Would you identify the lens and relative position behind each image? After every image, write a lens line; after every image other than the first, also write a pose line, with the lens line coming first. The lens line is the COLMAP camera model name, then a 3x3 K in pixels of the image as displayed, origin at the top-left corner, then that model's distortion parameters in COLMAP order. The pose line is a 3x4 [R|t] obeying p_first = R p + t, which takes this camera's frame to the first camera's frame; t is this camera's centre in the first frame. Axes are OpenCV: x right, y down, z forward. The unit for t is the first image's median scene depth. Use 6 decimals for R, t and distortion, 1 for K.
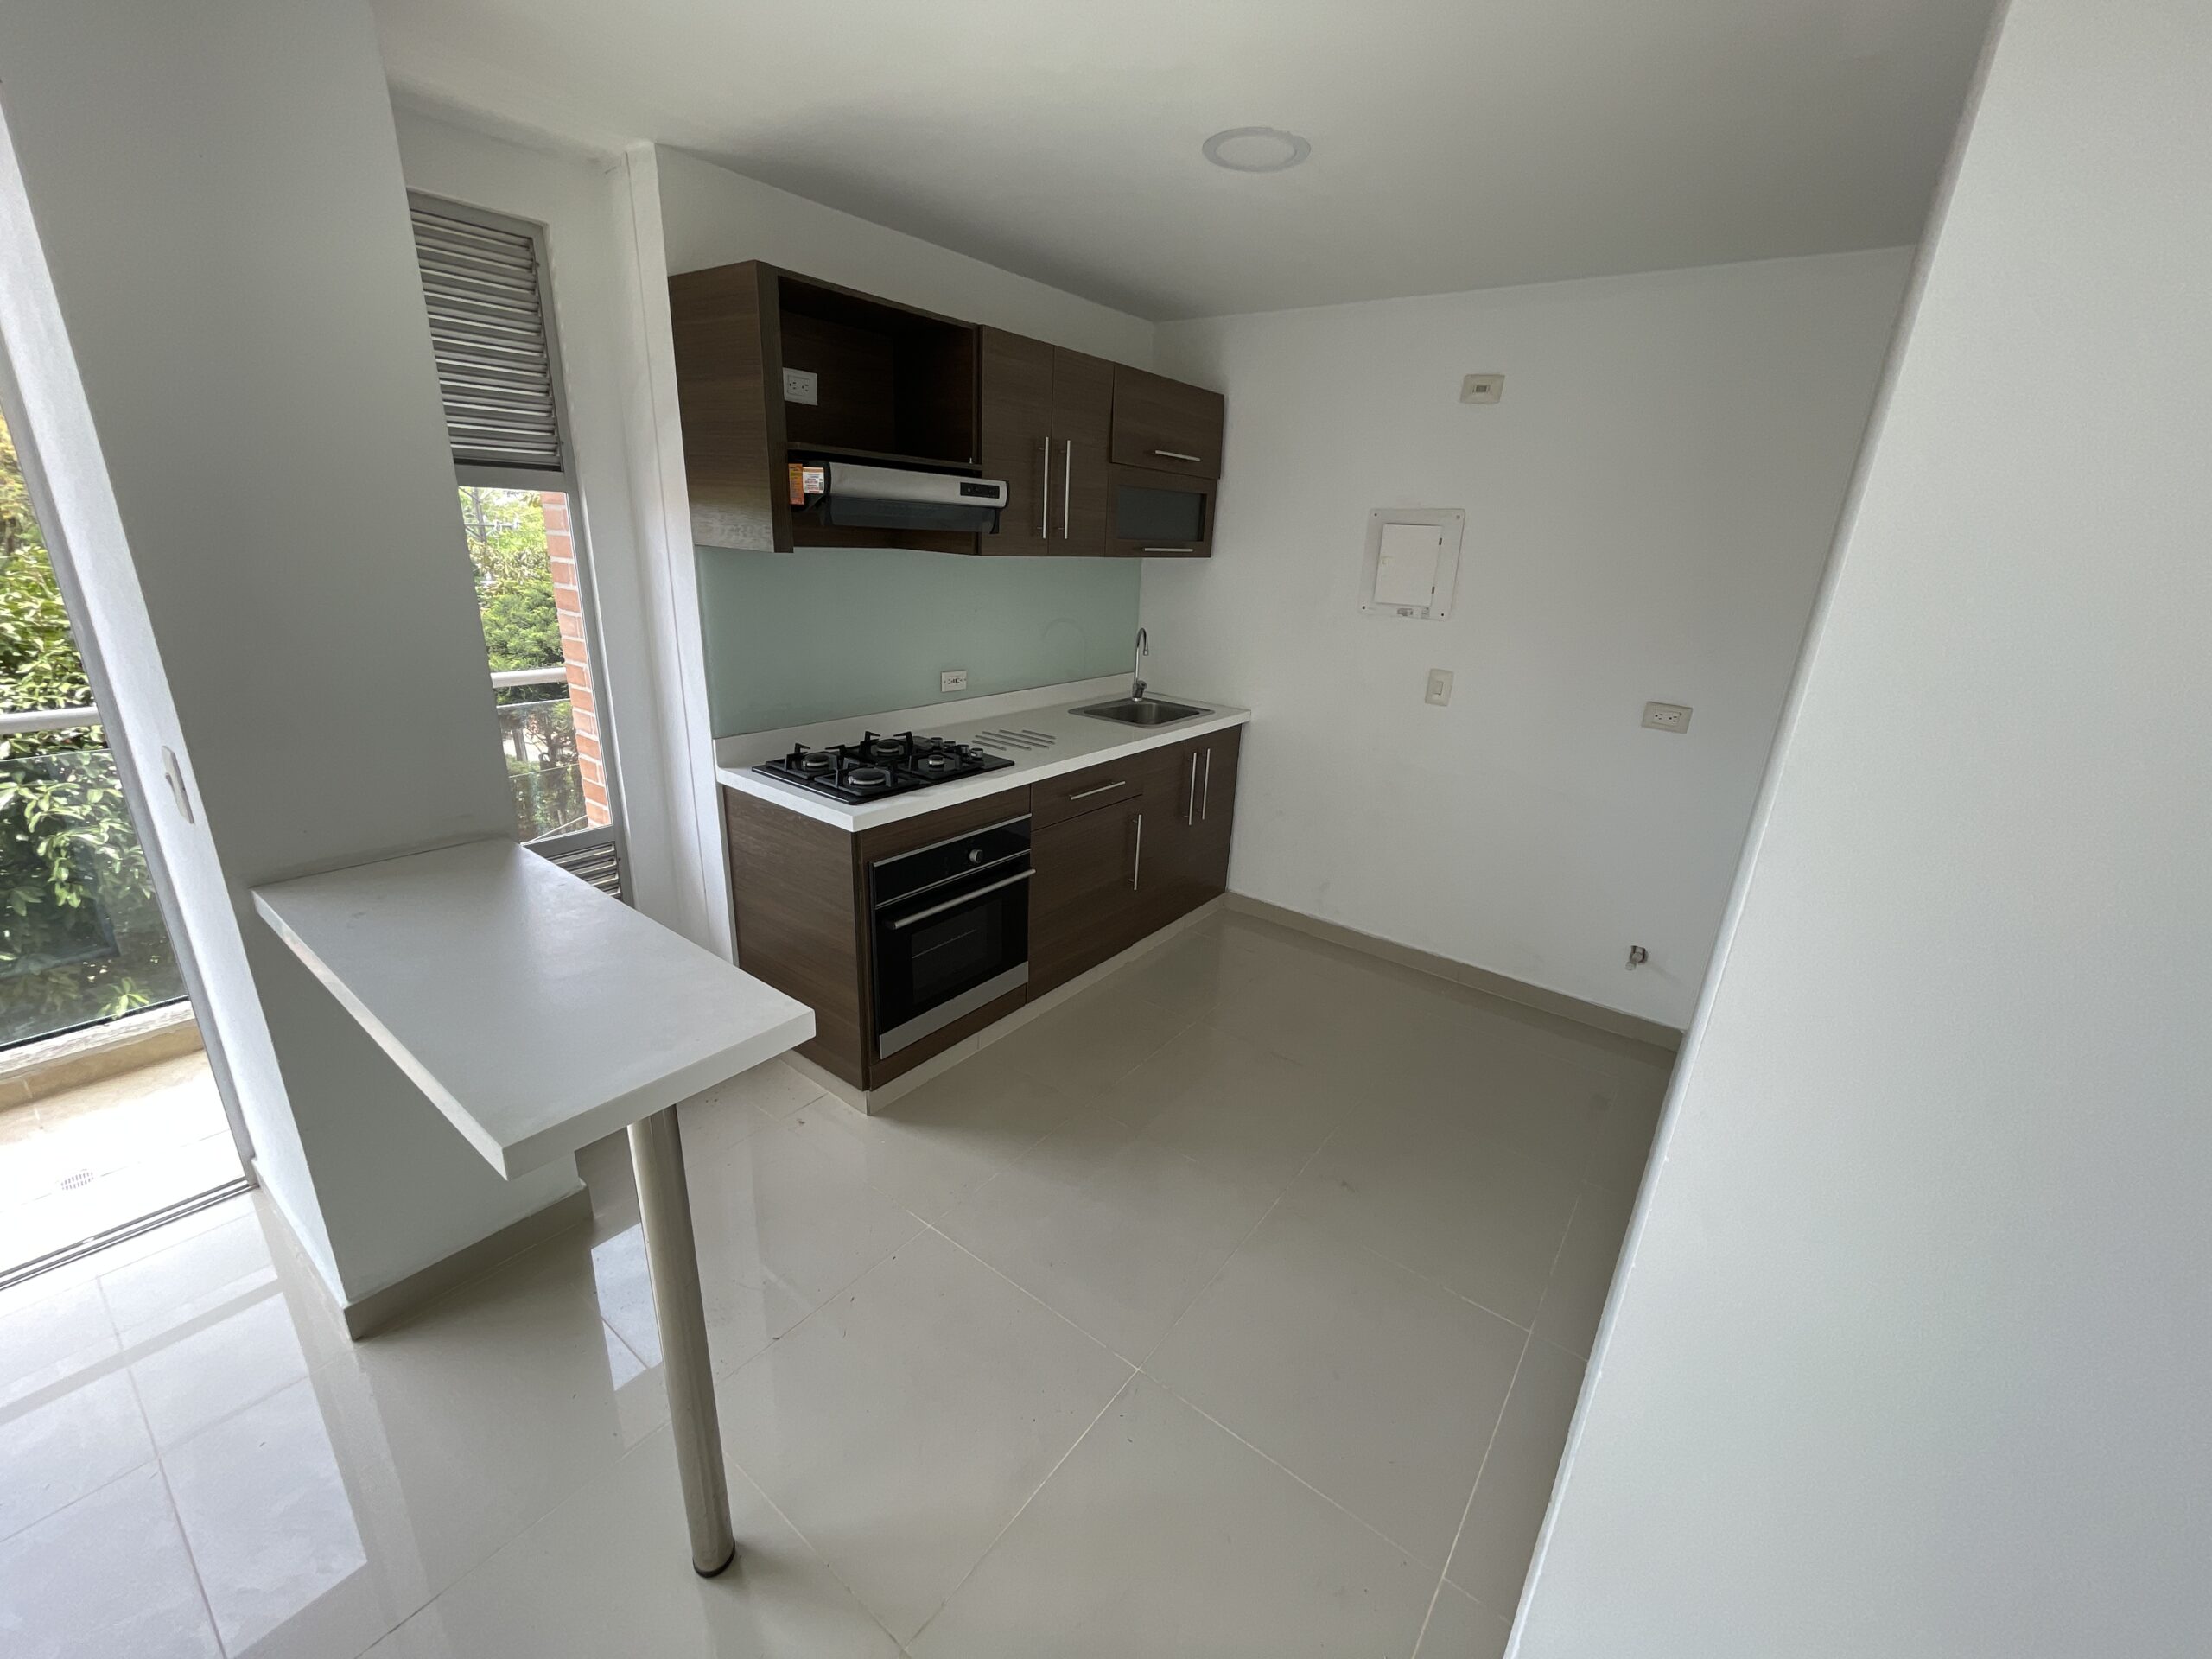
lens RADIAL K [[897.4, 0, 1101.3], [0, 897.4, 833.2], [0, 0, 1]] dist [0.009815, 0.000132]
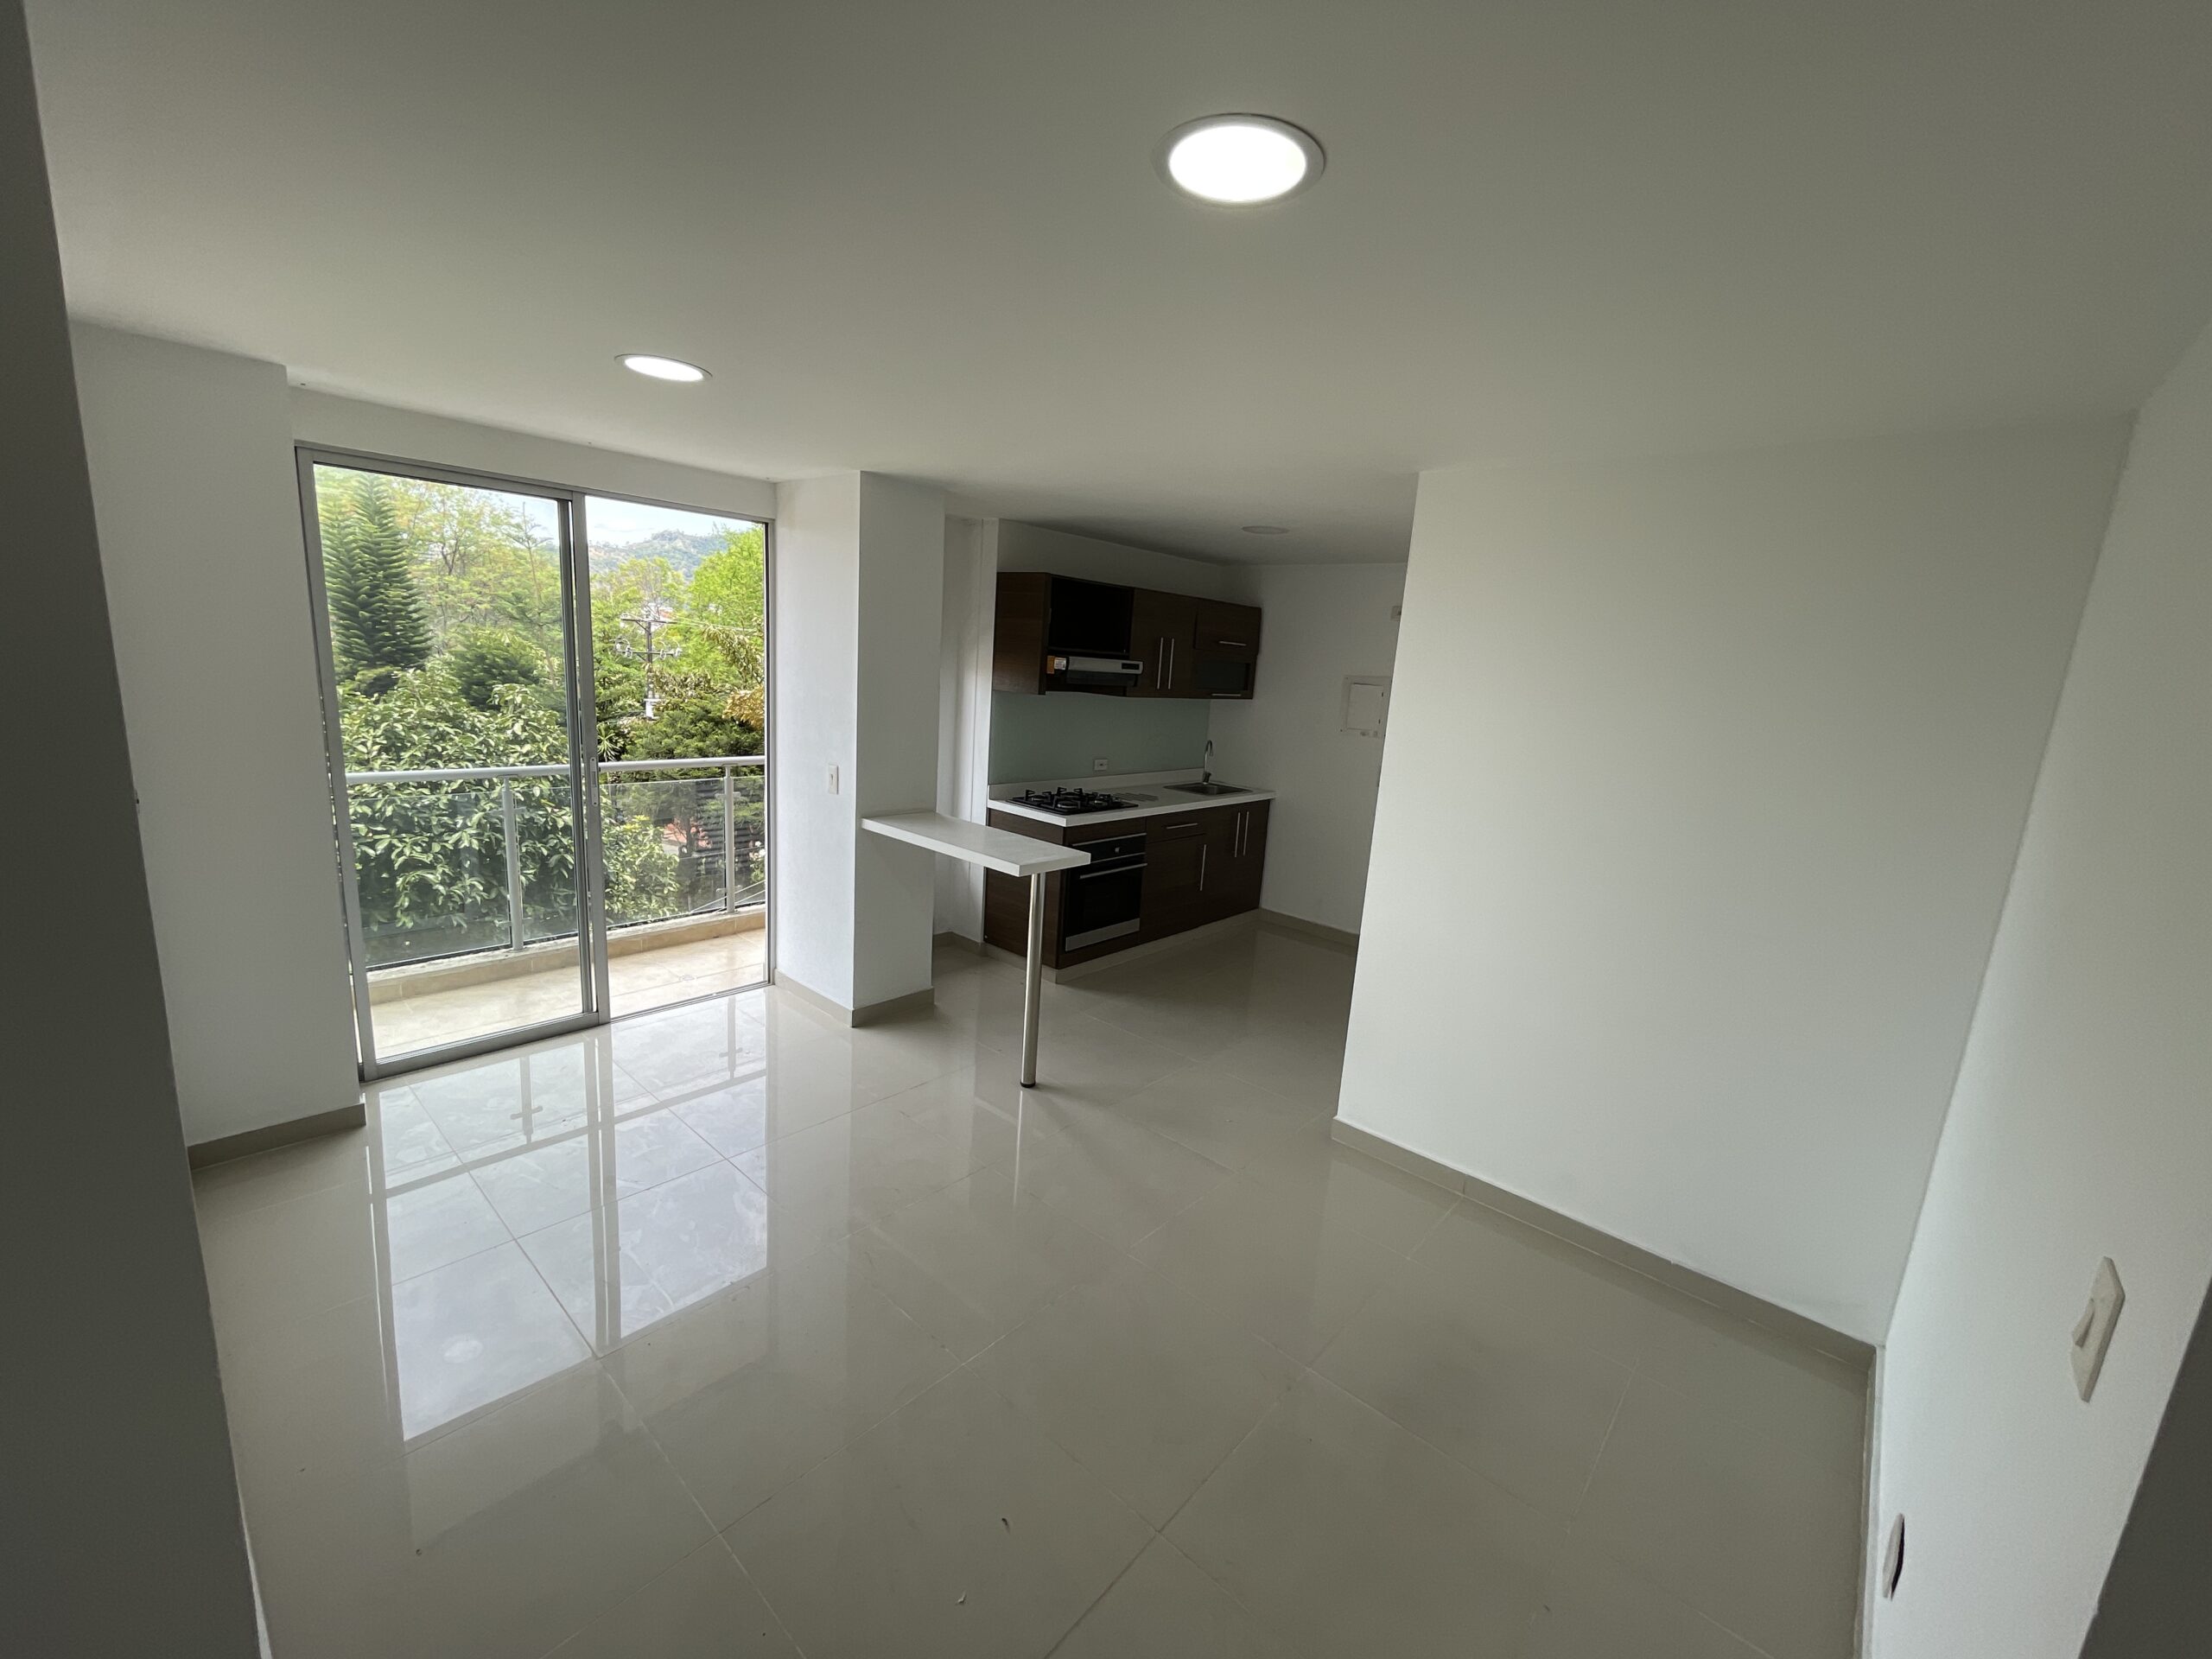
lens RADIAL K [[897.4, 0, 1098.3], [0, 897.4, 831.6], [0, 0, 1]] dist [0.009815, 0.000132]
pose [[0.996502, 0.035233, -0.075781, -0.027199], [-0.045452, 0.989436, -0.137663, 0.173303], [0.070130, 0.140626, 0.987576, -0.615193]]
